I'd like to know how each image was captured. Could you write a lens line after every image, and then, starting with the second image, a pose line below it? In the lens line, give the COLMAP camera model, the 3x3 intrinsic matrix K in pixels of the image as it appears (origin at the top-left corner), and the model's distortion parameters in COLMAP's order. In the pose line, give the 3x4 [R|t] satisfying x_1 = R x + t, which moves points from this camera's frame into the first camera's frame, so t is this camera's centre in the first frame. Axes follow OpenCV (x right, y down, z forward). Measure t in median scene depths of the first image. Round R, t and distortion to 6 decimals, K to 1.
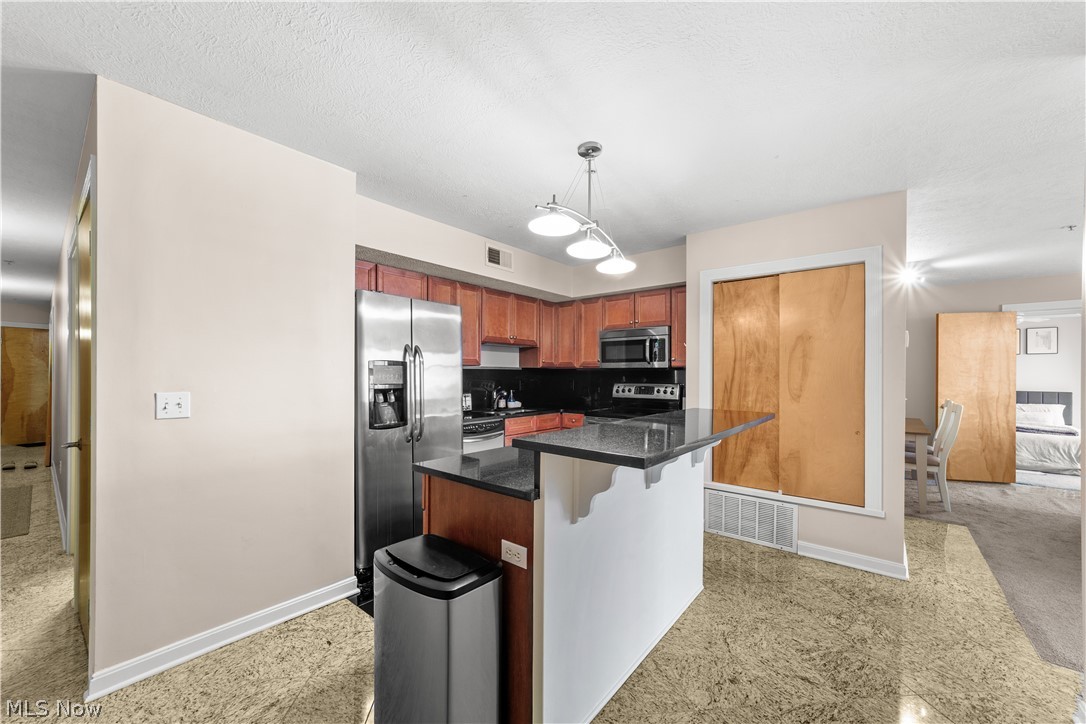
lens RADIAL K [[415.8, 0, 537.5], [0, 415.8, 374.2], [0, 0, 1]] dist [-0.014790, 0.006411]
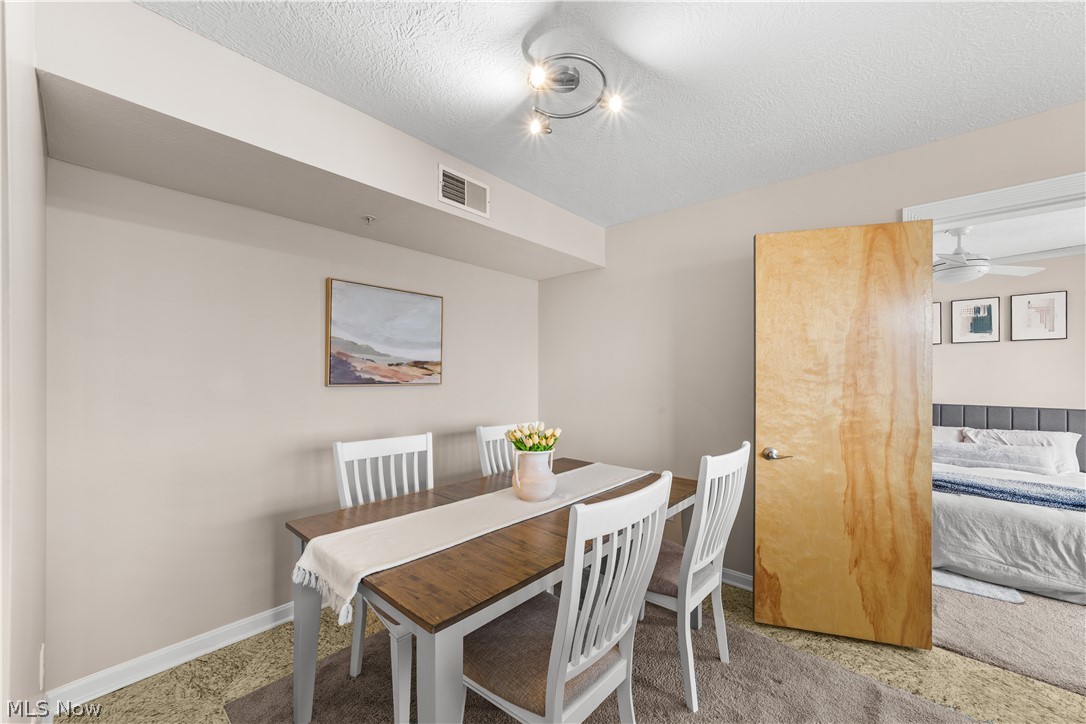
lens RADIAL K [[415.8, 0, 539.3], [0, 415.8, 374.6], [0, 0, 1]] dist [-0.014790, 0.006411]
pose [[0.999436, -0.000155, -0.033590, 0.837746], [0.000058, 0.999996, -0.002892, -0.001578], [0.033590, 0.002888, 0.999432, 0.620563]]
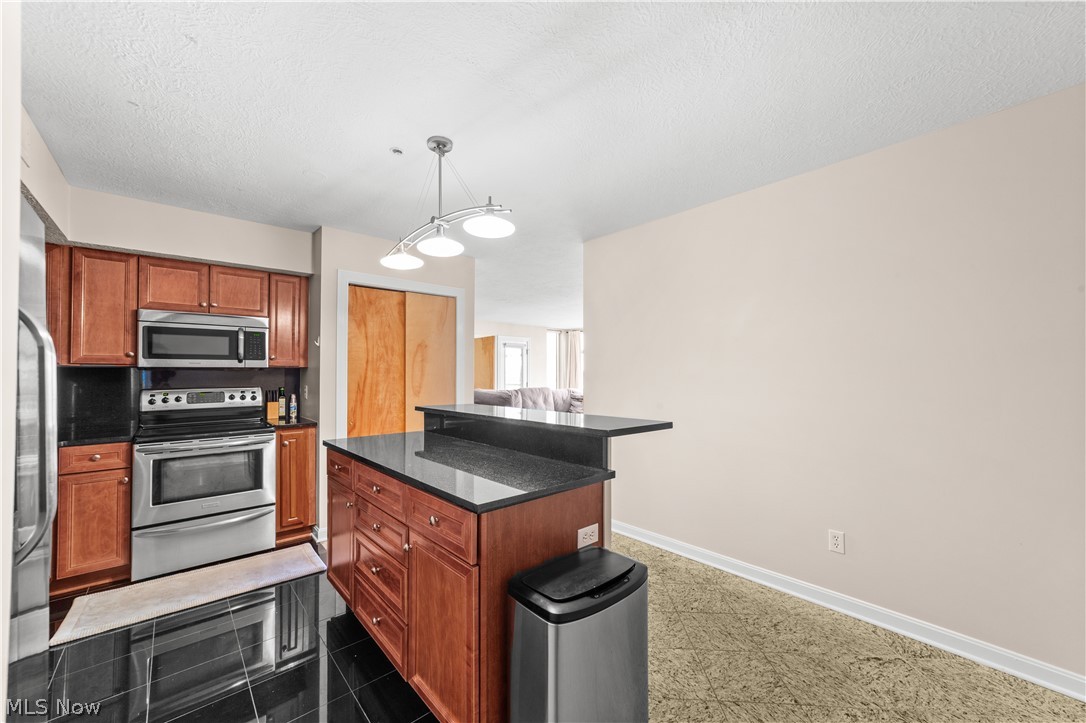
lens RADIAL K [[415.8, 0, 533.4], [0, 415.8, 369.2], [0, 0, 1]] dist [-0.014790, 0.006411]
pose [[0.162095, 0.005963, 0.986757, -0.357536], [0.004864, 0.999965, -0.006841, -0.003654], [-0.986763, 0.005908, 0.162061, 0.287920]]
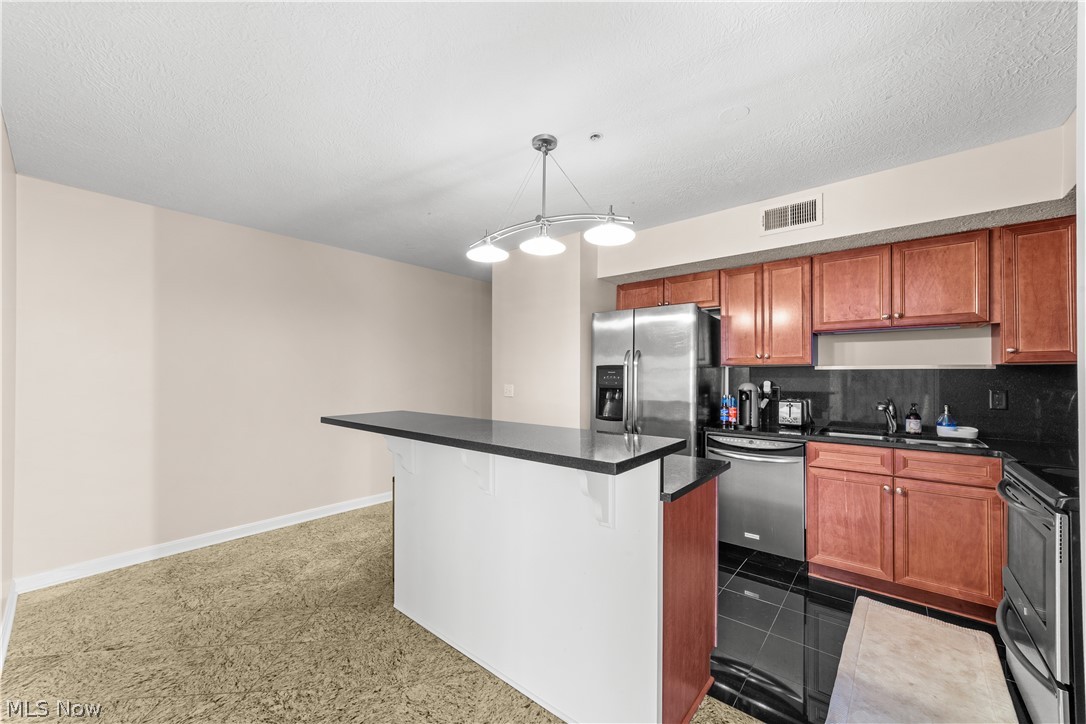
lens RADIAL K [[415.8, 0, 543.0], [0, 415.8, 373.1], [0, 0, 1]] dist [-0.014790, 0.006411]
pose [[0.008417, -0.010765, -0.999907, 0.490612], [-0.004686, 0.999931, -0.010804, 0.003097], [0.999954, 0.004777, 0.008366, 0.448822]]
